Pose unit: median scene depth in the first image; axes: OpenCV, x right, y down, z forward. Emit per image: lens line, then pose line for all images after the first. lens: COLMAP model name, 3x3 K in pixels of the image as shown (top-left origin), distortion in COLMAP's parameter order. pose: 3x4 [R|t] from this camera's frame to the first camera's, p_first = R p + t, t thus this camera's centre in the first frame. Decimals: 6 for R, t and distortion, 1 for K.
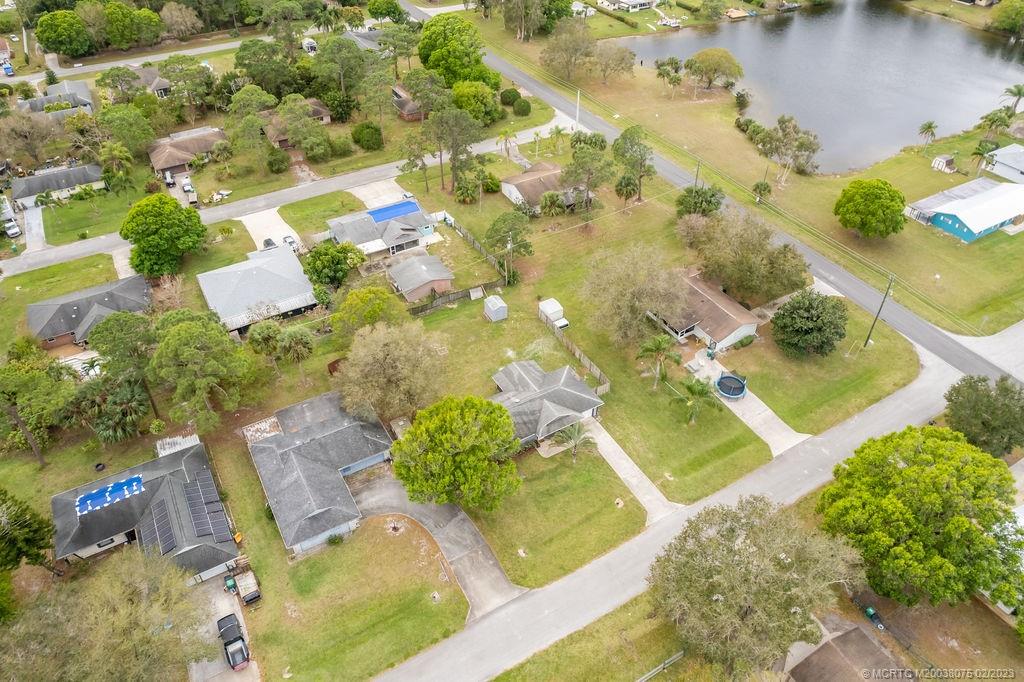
lens RADIAL K [[723.3, 0, 520.5], [0, 723.3, 309.0], [0, 0, 1]] dist [-0.050448, 0.006904]
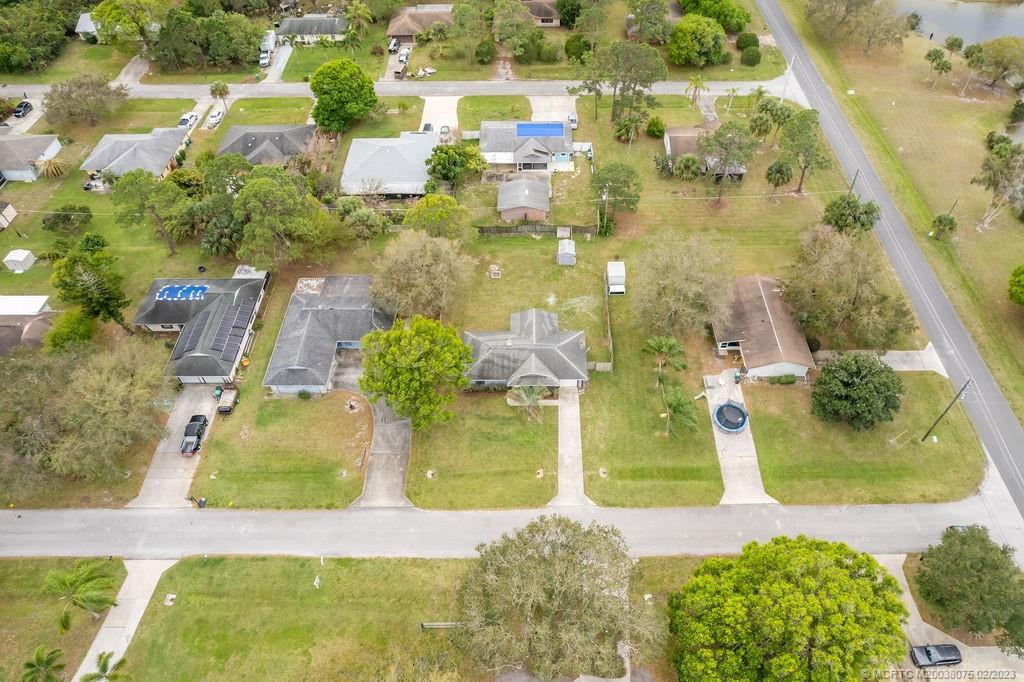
lens RADIAL K [[688.7, 0, 543.6], [0, 688.7, 330.9], [0, 0, 1]] dist [-0.072169, 0.052834]
pose [[0.867366, 0.369596, -0.333280, 0.361729], [-0.306359, 0.924283, 0.227695, -0.131607], [0.392200, -0.095391, 0.914921, 0.117252]]
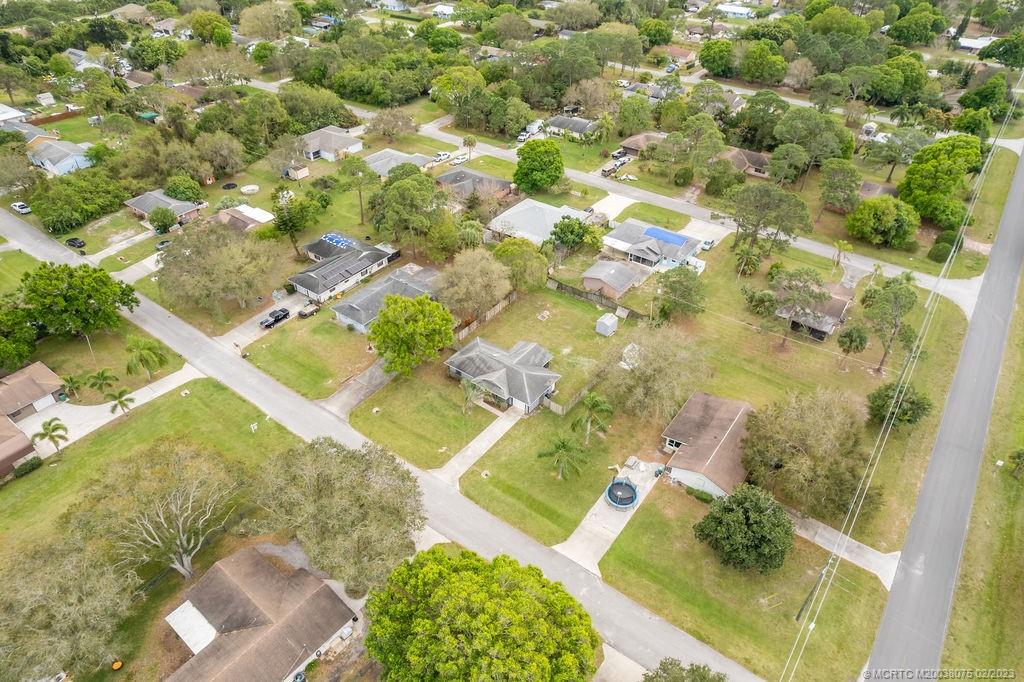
lens RADIAL K [[660.7, 0, 516.1], [0, 660.7, 341.8], [0, 0, 1]] dist [-0.082929, 0.073418]
pose [[0.395494, 0.557210, -0.730138, 0.812425], [-0.574332, 0.770394, 0.276833, -0.220072], [0.716748, 0.309856, 0.624710, 0.324928]]
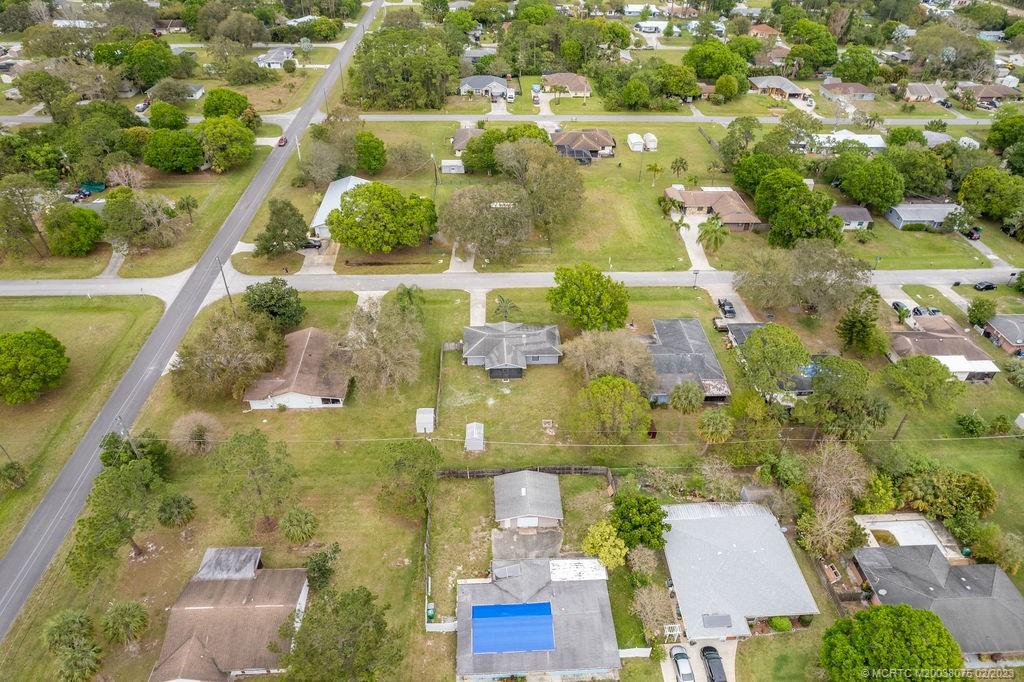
lens RADIAL K [[660.7, 0, 516.1], [0, 660.7, 341.8], [0, 0, 1]] dist [-0.082929, 0.073418]
pose [[-0.887435, -0.296919, 0.352560, -0.420510], [0.264488, 0.298407, 0.917060, -0.980415], [-0.377499, 0.907079, -0.186285, 1.242926]]
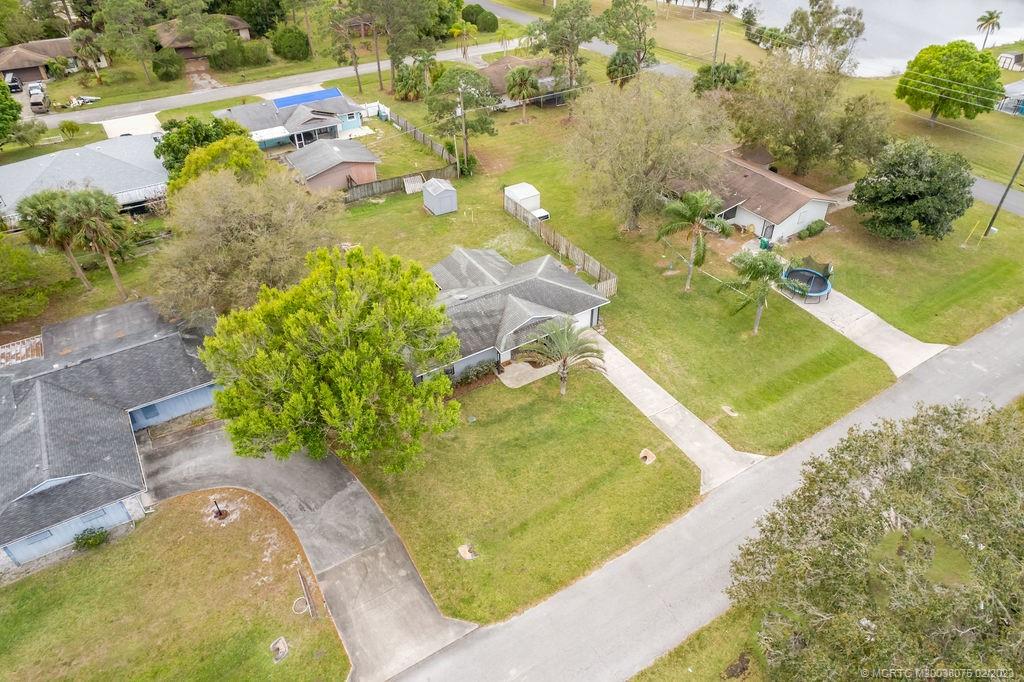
lens RADIAL K [[676.7, 0, 533.1], [0, 676.7, 336.9], [0, 0, 1]] dist [-0.083269, 0.076368]
pose [[0.998965, -0.028065, 0.035791, 0.031772], [0.028471, 0.999535, -0.010888, 0.167670], [-0.035469, 0.011896, 0.999300, 0.453260]]
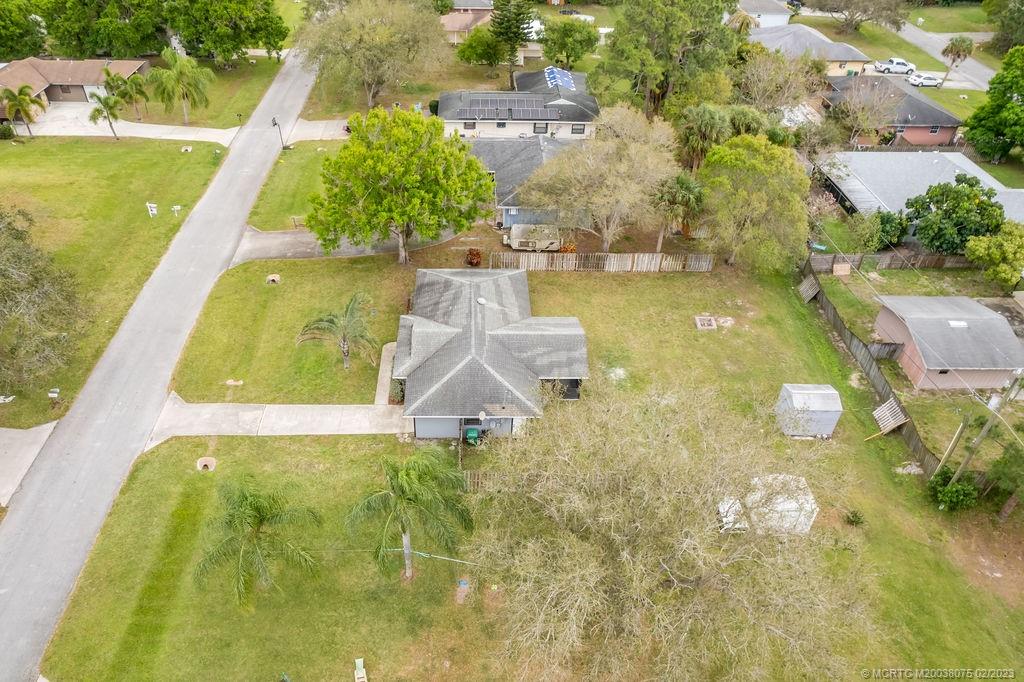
lens RADIAL K [[726.6, 0, 481.3], [0, 726.6, 376.7], [0, 0, 1]] dist [-0.088796, 0.081155]
pose [[-0.493098, 0.553865, -0.670886, 0.395211], [-0.552317, 0.396510, 0.733298, -0.251461], [0.672161, 0.732130, 0.110390, 0.984150]]
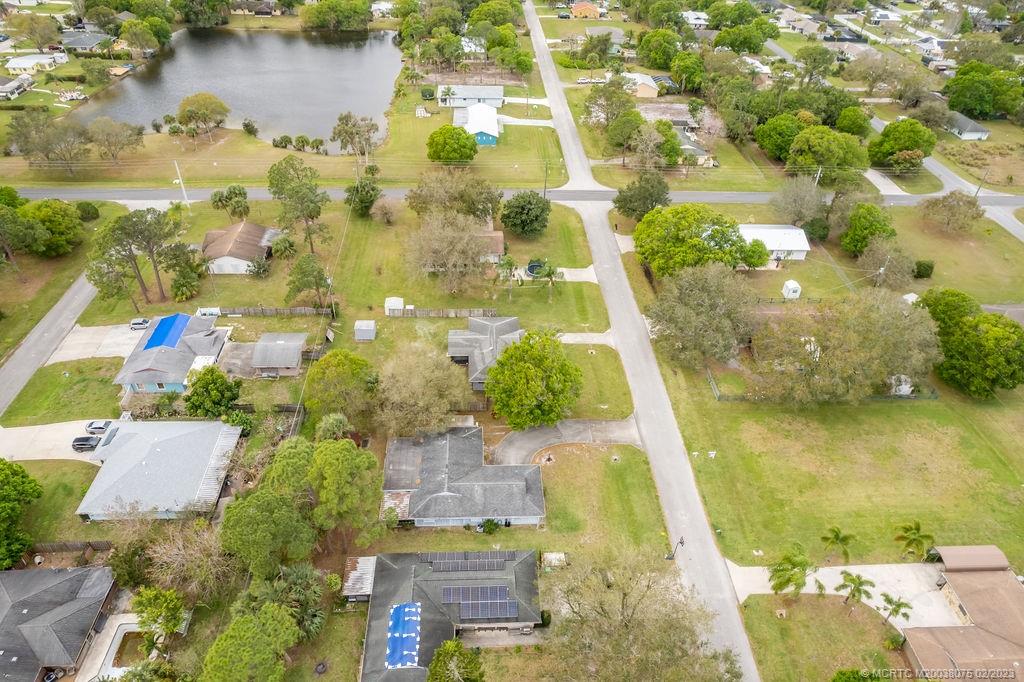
lens RADIAL K [[674.7, 0, 516.4], [0, 674.7, 343.9], [0, 0, 1]] dist [-0.077871, 0.068256]
pose [[0.459711, -0.542049, 0.703455, -0.792982], [0.524329, 0.804984, 0.277631, -0.176256], [-0.716760, 0.241212, 0.654272, 0.214294]]
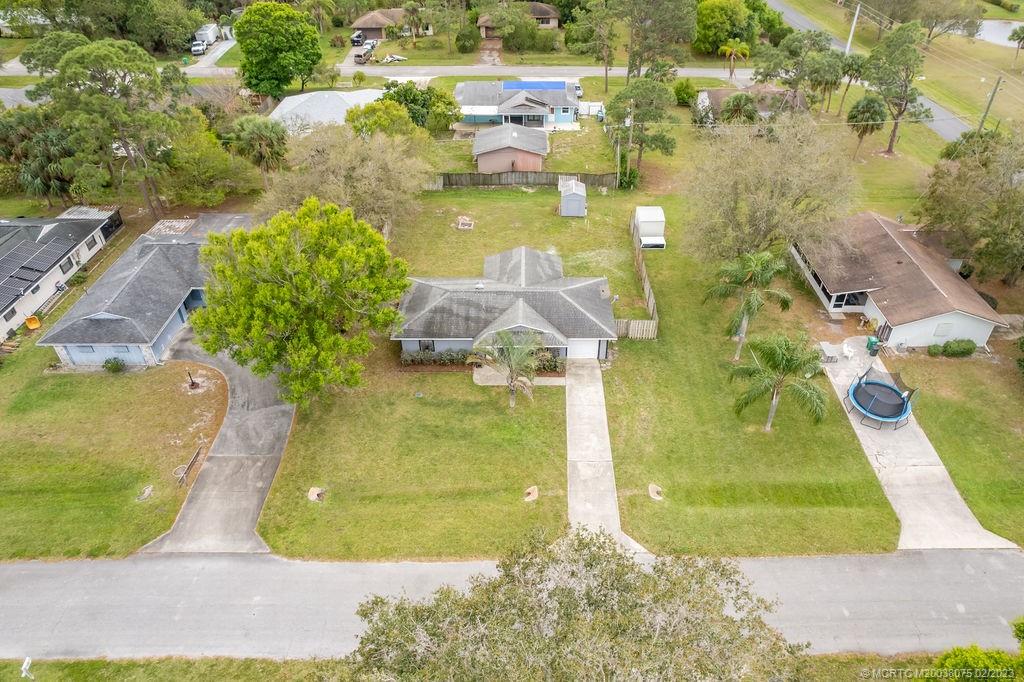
lens RADIAL K [[692.4, 0, 539.9], [0, 692.4, 339.4], [0, 0, 1]] dist [-0.086442, 0.080197]
pose [[0.868068, 0.297084, -0.397742, 0.282553], [-0.308479, 0.950522, 0.036717, 0.132535], [0.388970, 0.090822, 0.916762, 0.496208]]
